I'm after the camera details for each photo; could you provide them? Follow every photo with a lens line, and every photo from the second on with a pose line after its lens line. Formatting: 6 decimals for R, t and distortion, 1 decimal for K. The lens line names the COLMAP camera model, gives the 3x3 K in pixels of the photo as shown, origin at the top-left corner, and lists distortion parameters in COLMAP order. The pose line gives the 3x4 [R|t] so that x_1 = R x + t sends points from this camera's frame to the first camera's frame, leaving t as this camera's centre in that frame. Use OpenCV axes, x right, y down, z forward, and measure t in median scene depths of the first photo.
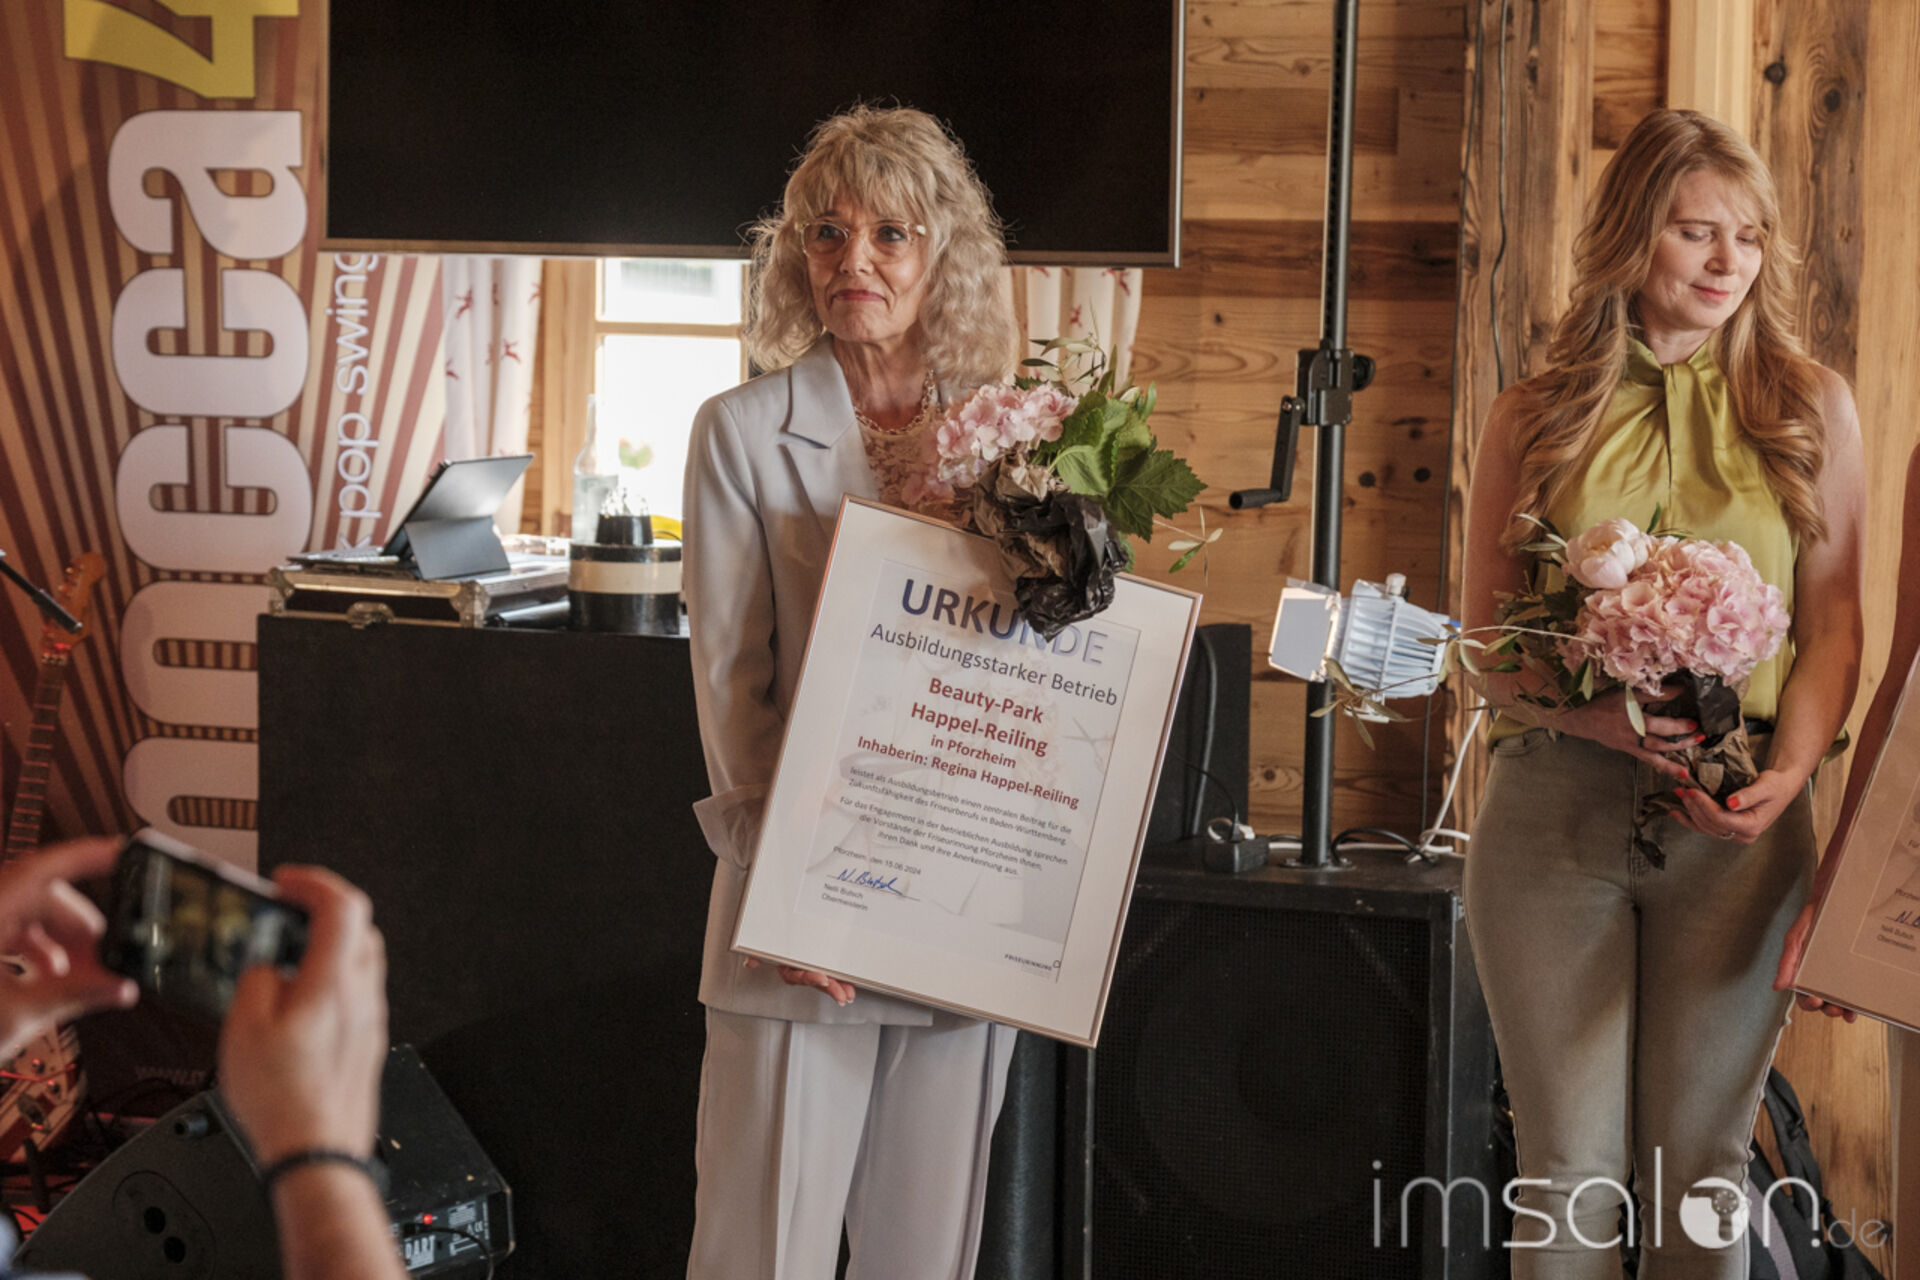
lens RADIAL K [[5310.9, 0, 976.7], [0, 5310.9, 713.2], [0, 0, 1]] dist [0.042899, 0.000000]
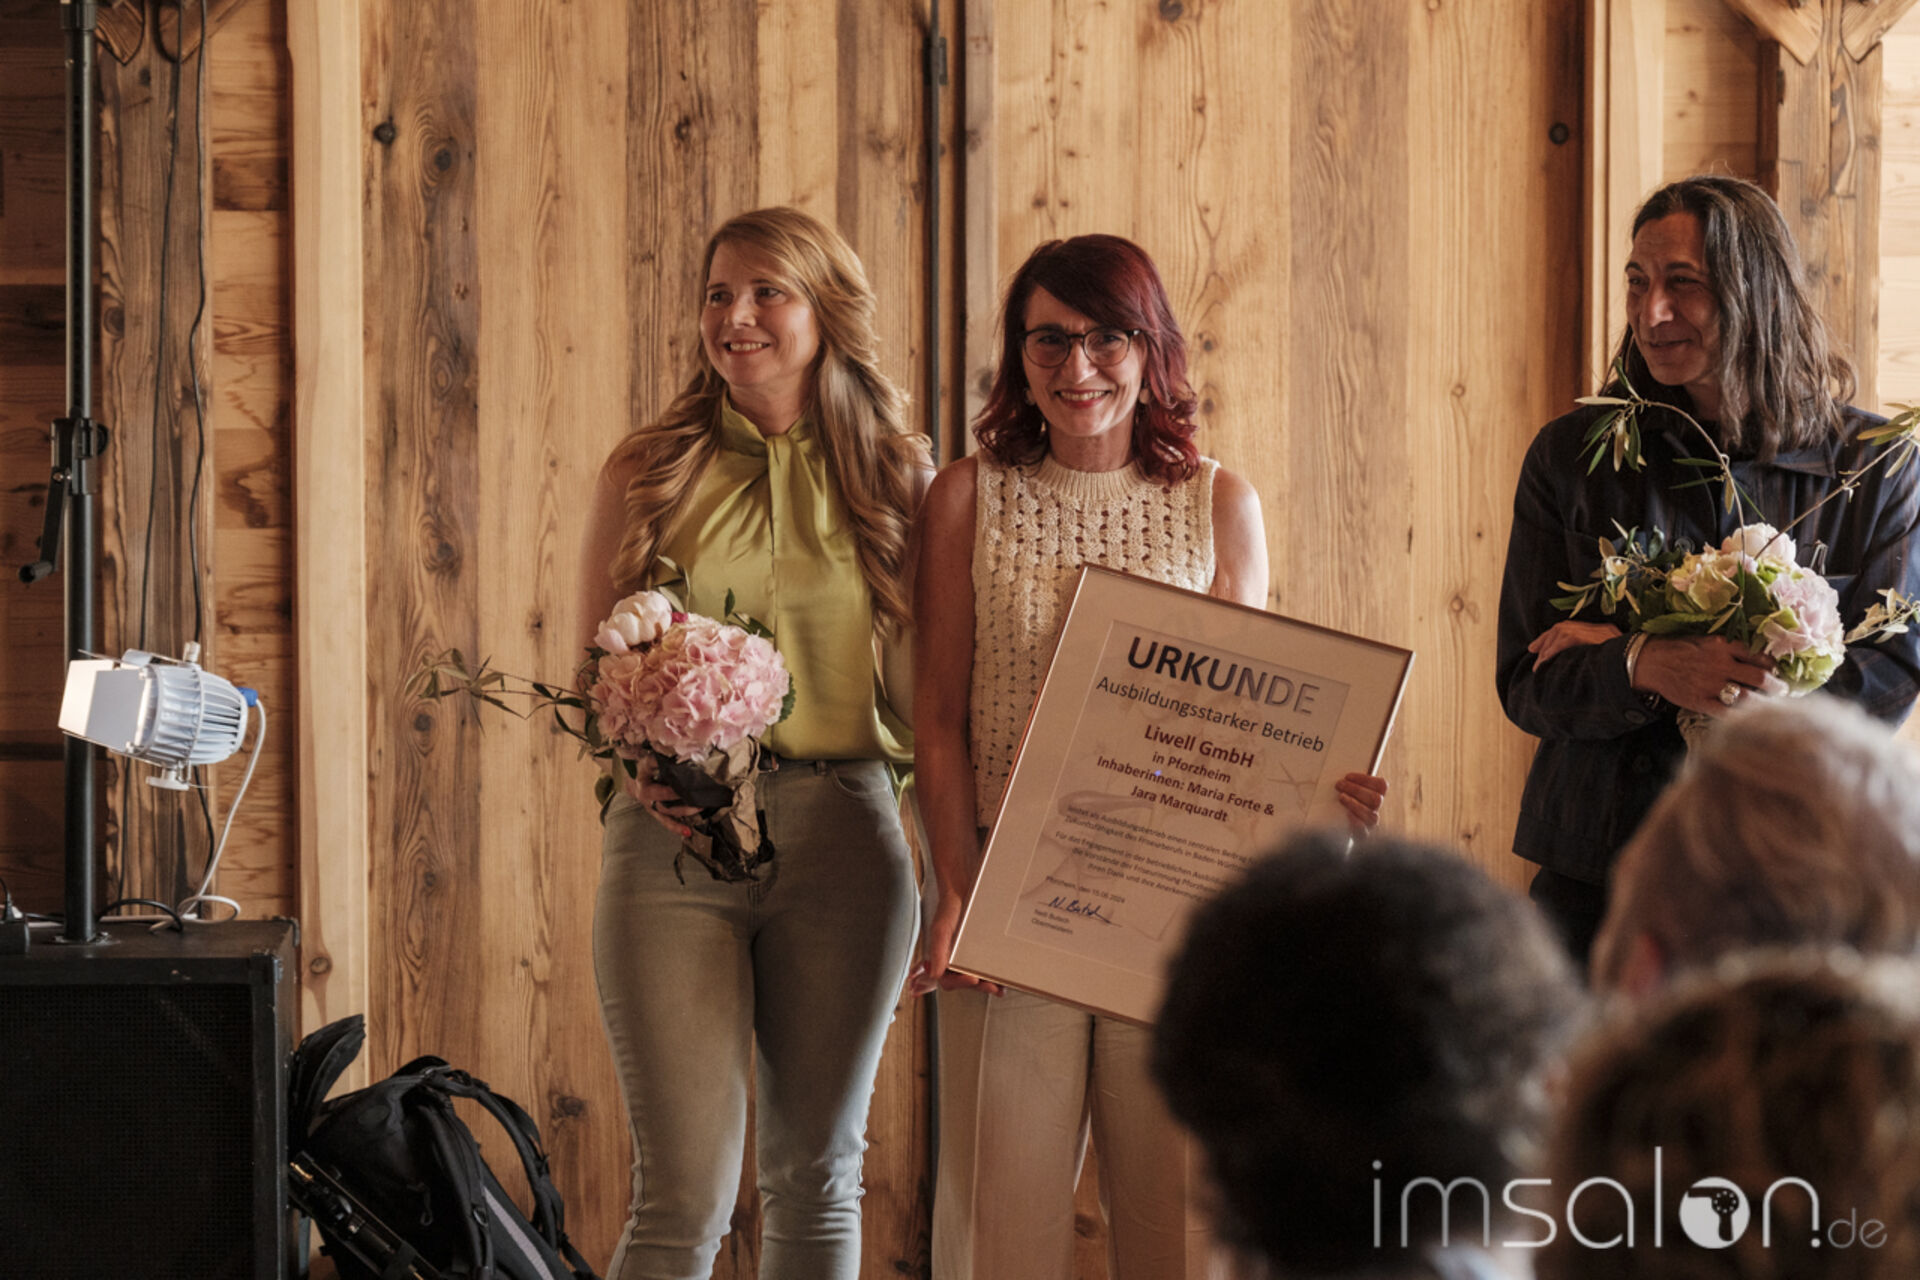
lens RADIAL K [[6073.1, 0, 890.7], [0, 6073.1, 758.4], [0, 0, 1]] dist [0.107985, 0.000000]
pose [[0.882342, -0.055846, 0.467284, -0.314070], [0.057812, 0.998276, 0.010143, -0.007666], [-0.467045, 0.018065, 0.884049, -0.067758]]
